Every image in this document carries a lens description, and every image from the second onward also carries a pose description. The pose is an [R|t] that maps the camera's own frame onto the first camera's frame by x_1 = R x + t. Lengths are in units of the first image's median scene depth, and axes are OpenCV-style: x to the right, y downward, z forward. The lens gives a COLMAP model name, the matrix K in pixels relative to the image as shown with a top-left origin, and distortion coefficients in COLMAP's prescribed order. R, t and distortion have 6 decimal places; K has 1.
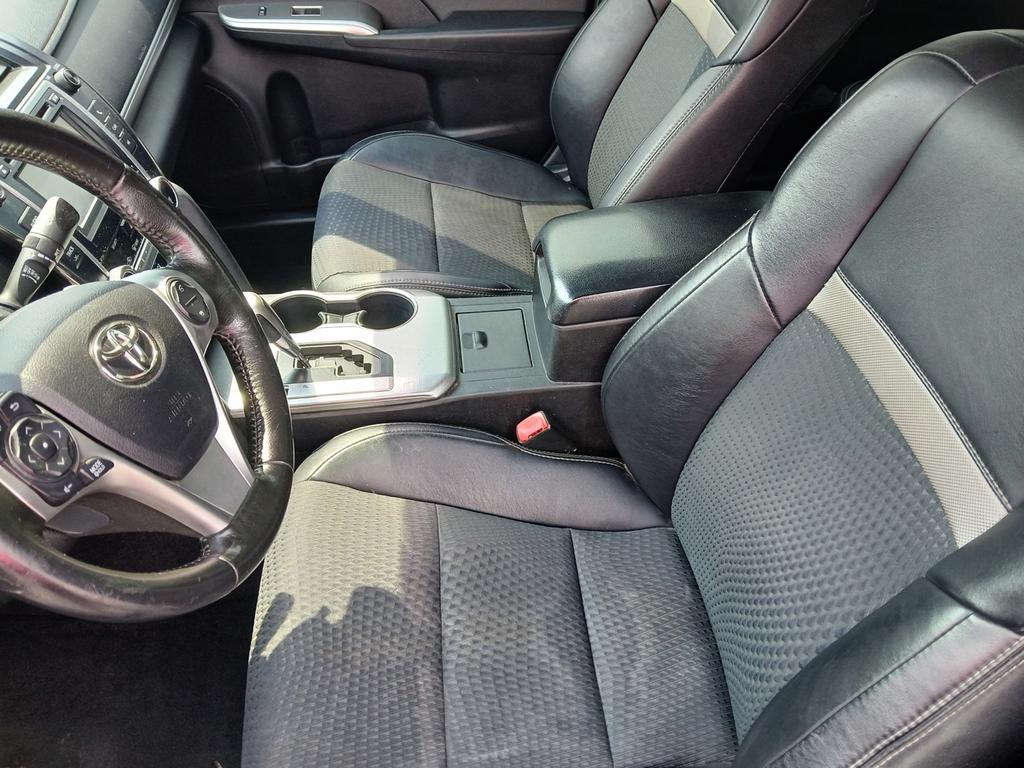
lens RADIAL K [[779.8, 0, 512.0], [0, 779.8, 384.0], [0, 0, 1]] dist [0.045777, -0.126492]
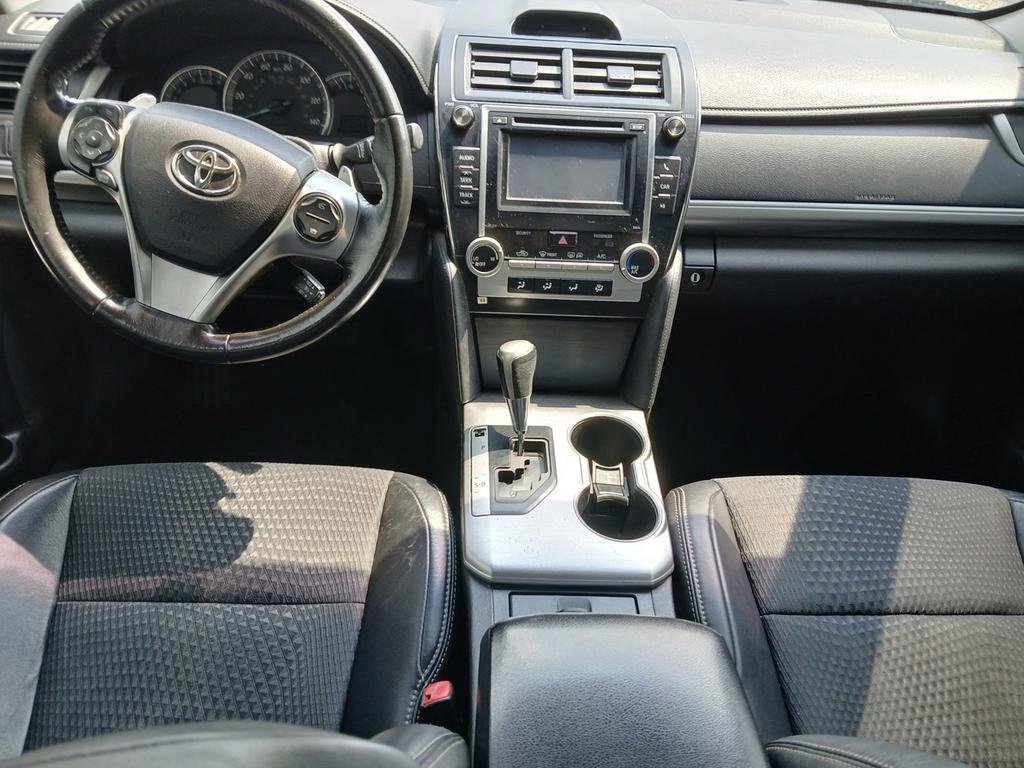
lens RADIAL K [[779.8, 0, 512.0], [0, 779.8, 384.0], [0, 0, 1]] dist [0.045777, -0.126492]
pose [[-0.060029, 0.626533, -0.777079, 0.457516], [-0.738699, 0.495701, 0.456732, -0.538894], [0.671357, 0.601445, 0.433063, 0.611292]]
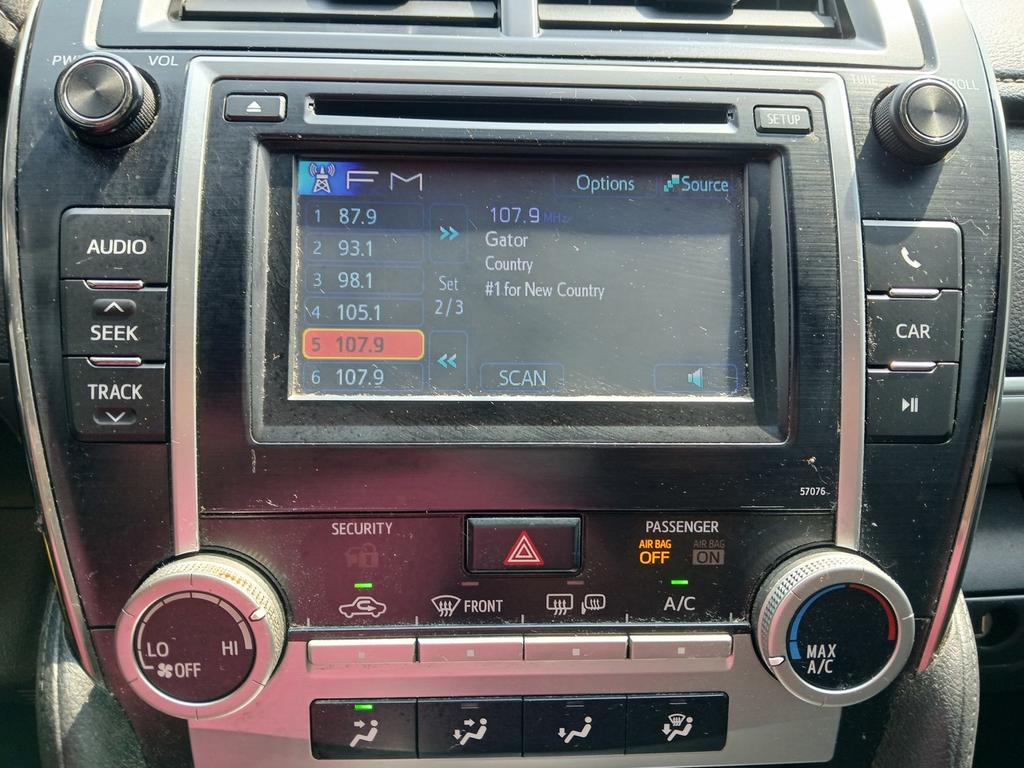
lens RADIAL K [[779.8, 0, 512.0], [0, 779.8, 384.0], [0, 0, 1]] dist [0.045777, -0.126492]
pose [[-0.062621, 0.449245, -0.891211, -0.276630], [-0.709680, 0.607813, 0.356254, -0.330364], [0.701735, 0.654784, 0.280759, 0.883084]]
